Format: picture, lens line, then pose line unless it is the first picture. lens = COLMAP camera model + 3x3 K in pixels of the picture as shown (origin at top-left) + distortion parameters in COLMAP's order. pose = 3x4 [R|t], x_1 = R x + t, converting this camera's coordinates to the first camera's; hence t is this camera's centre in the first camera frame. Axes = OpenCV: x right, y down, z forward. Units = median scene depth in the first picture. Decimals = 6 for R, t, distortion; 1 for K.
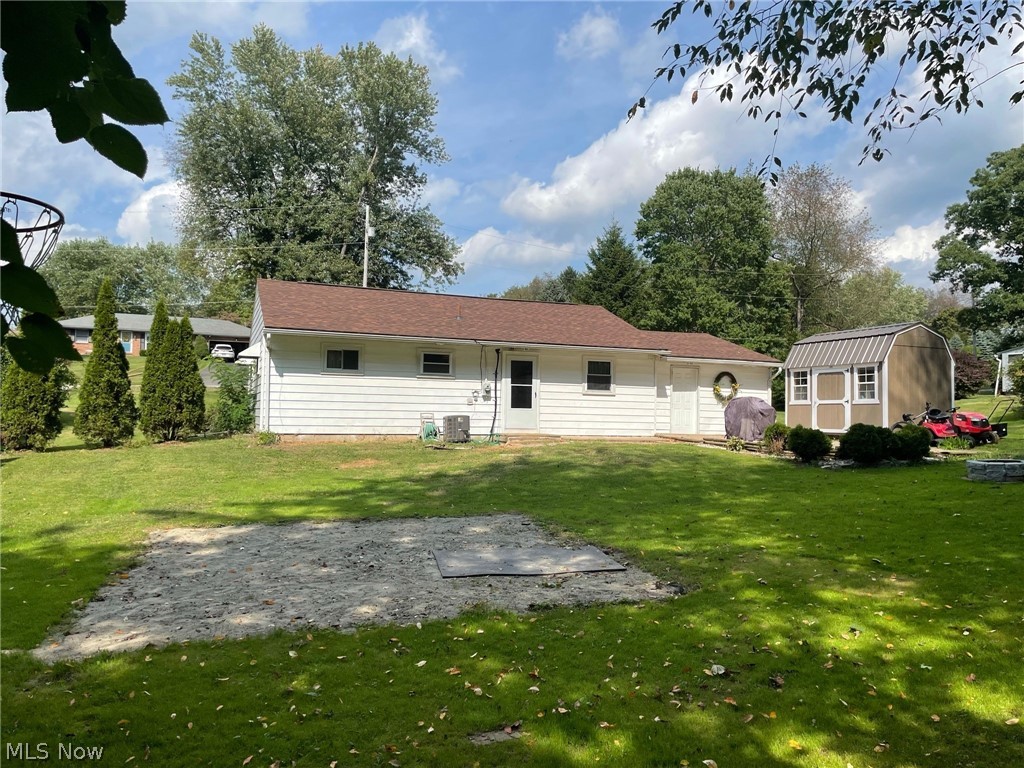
lens RADIAL K [[775.8, 0, 517.5], [0, 775.8, 389.6], [0, 0, 1]] dist [0.098707, -0.123586]
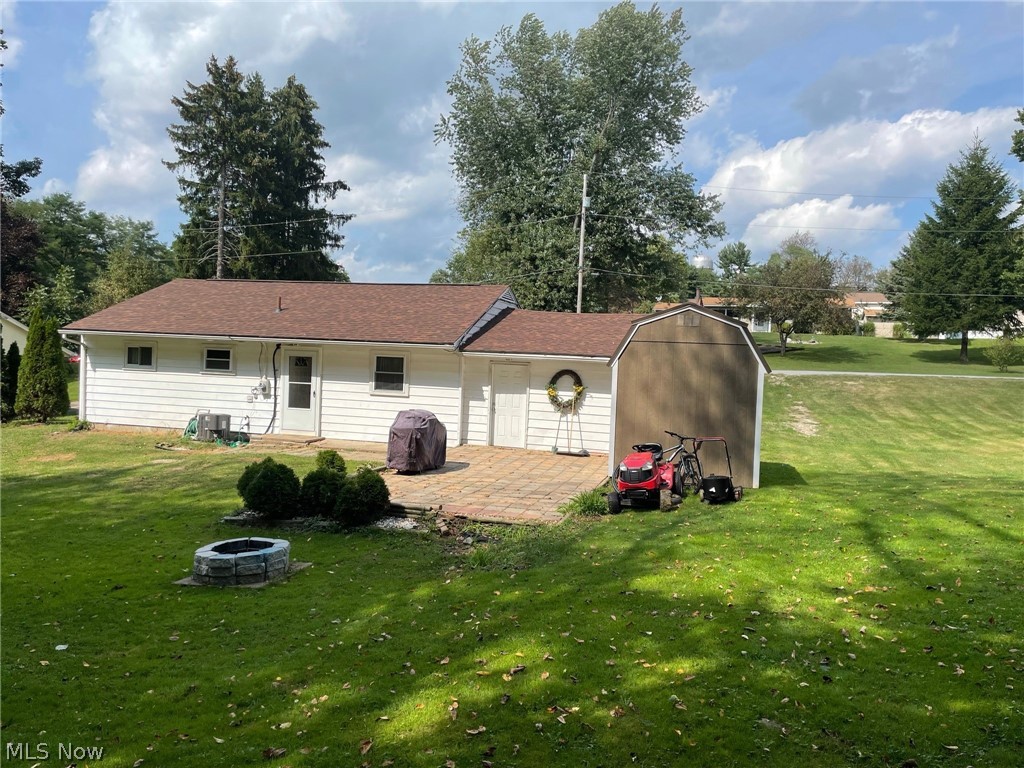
lens RADIAL K [[775.8, 0, 512.0], [0, 775.8, 380.9], [0, 0, 1]] dist [0.098707, -0.123586]
pose [[0.796485, 0.029373, -0.603945, 0.762516], [-0.006604, 0.999182, 0.039886, -0.046739], [0.604623, -0.027780, 0.796027, 0.412342]]
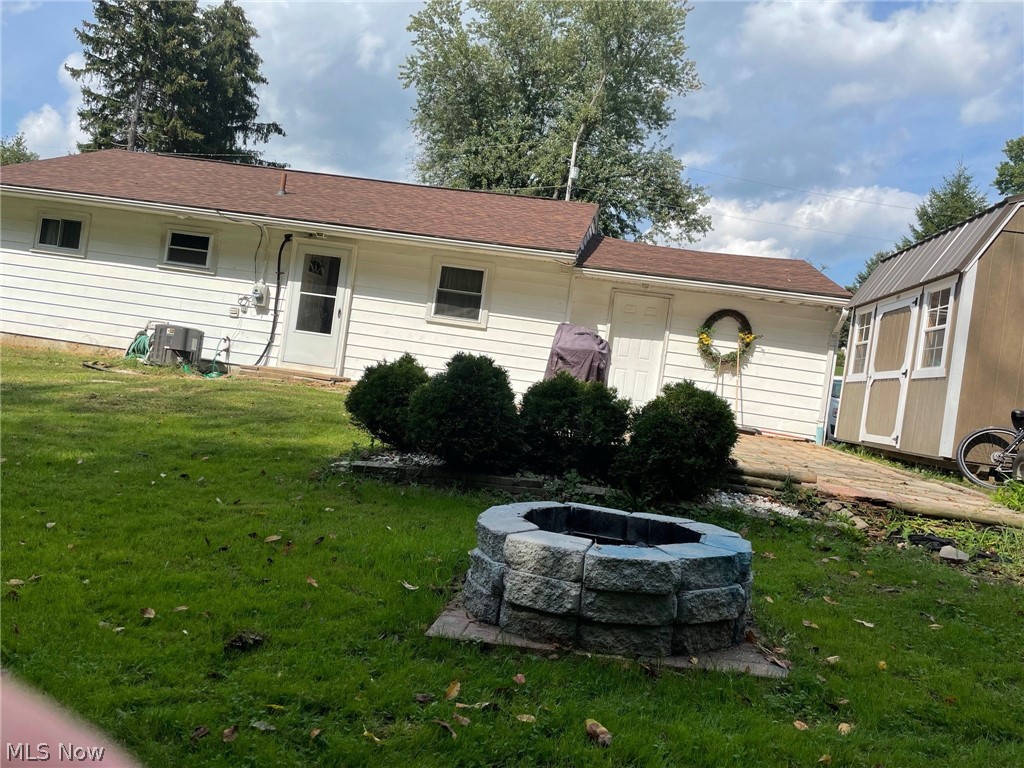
lens RADIAL K [[775.8, 0, 512.7], [0, 775.8, 382.0], [0, 0, 1]] dist [0.098707, -0.123586]
pose [[0.869905, 0.103075, -0.482329, 0.446420], [-0.105363, 0.994181, 0.022432, 0.032953], [0.481835, 0.031305, 0.875703, 0.528920]]
